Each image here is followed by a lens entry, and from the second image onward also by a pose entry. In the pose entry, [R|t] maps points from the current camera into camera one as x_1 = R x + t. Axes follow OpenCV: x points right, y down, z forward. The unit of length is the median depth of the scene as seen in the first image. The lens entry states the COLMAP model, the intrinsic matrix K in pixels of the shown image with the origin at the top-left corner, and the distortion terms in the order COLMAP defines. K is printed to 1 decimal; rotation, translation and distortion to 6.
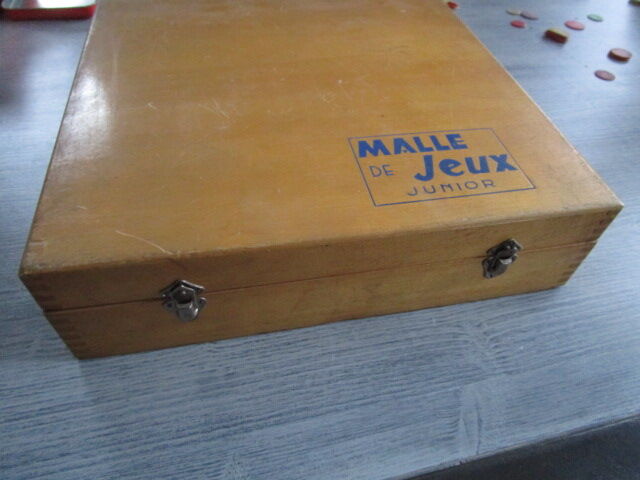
lens RADIAL K [[450.3, 0, 320.0], [0, 450.3, 240.0], [0, 0, 1]] dist [-0.026487, 0.006110]
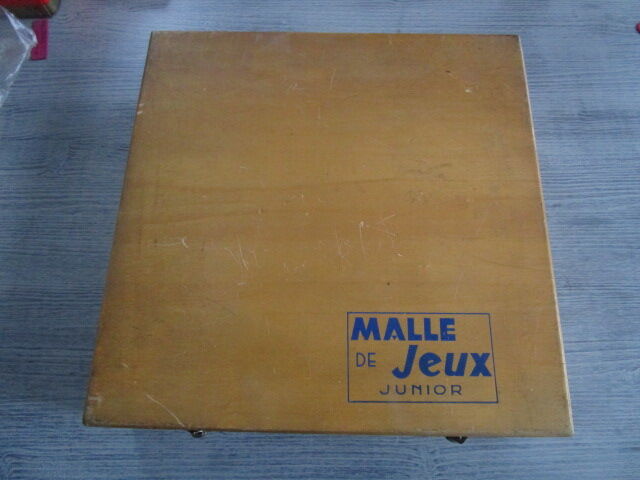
lens RADIAL K [[450.3, 0, 320.0], [0, 450.3, 240.0], [0, 0, 1]] dist [-0.026487, 0.006110]
pose [[0.973089, 0.190229, -0.130045, 0.111695], [-0.127050, 0.913739, 0.385926, -0.850445], [0.192242, -0.359018, 0.913318, 0.031317]]
